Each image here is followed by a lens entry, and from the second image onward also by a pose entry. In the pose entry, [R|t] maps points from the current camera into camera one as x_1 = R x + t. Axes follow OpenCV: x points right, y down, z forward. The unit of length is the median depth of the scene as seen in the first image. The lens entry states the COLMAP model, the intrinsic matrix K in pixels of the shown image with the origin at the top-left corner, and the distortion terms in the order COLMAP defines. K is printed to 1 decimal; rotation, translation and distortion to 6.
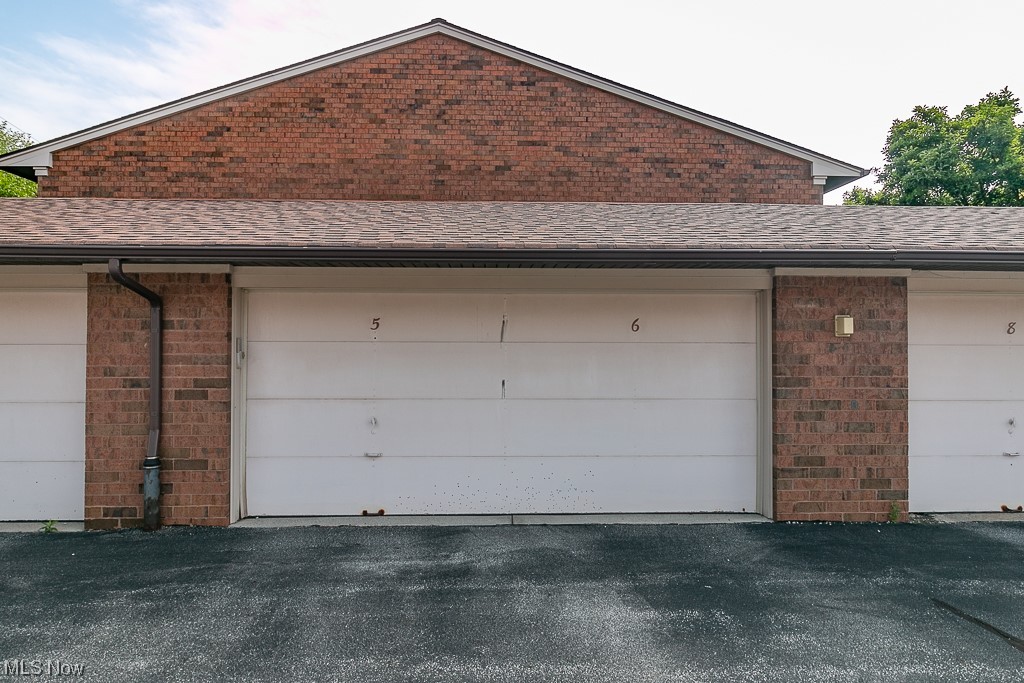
lens RADIAL K [[578.4, 0, 512.0], [0, 578.4, 341.5], [0, 0, 1]] dist [-0.003939, -0.000733]
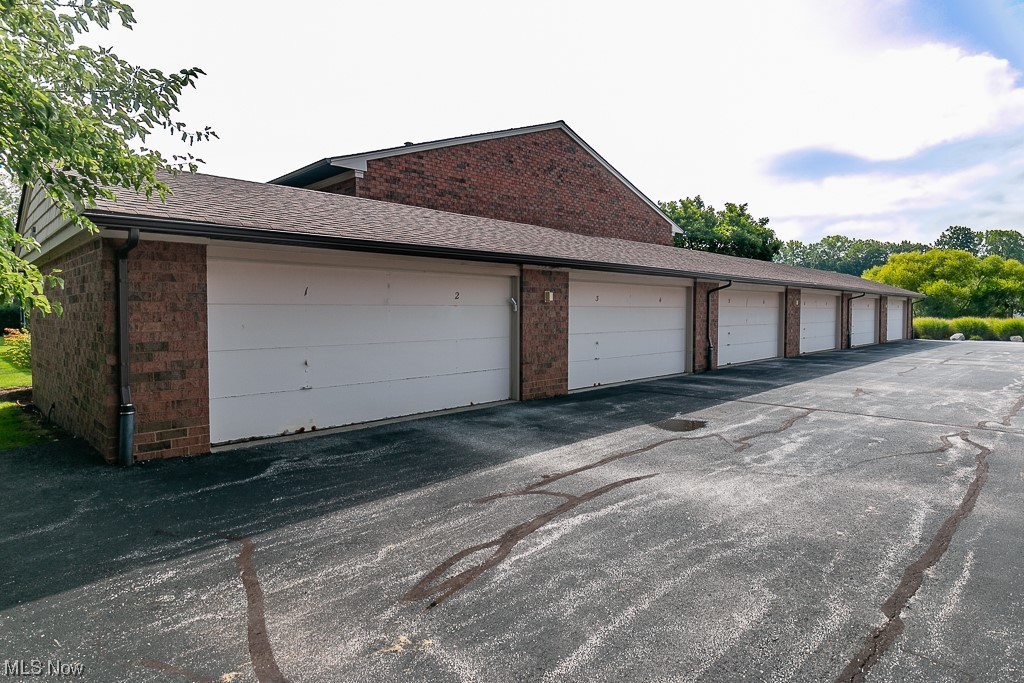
lens RADIAL K [[578.4, 0, 512.0], [0, 578.4, 341.5], [0, 0, 1]] dist [-0.003939, -0.000733]
pose [[0.733525, -0.033051, 0.678858, -1.429603], [0.002652, 0.998948, 0.045770, 0.016012], [-0.679657, -0.031773, 0.732841, -0.173640]]
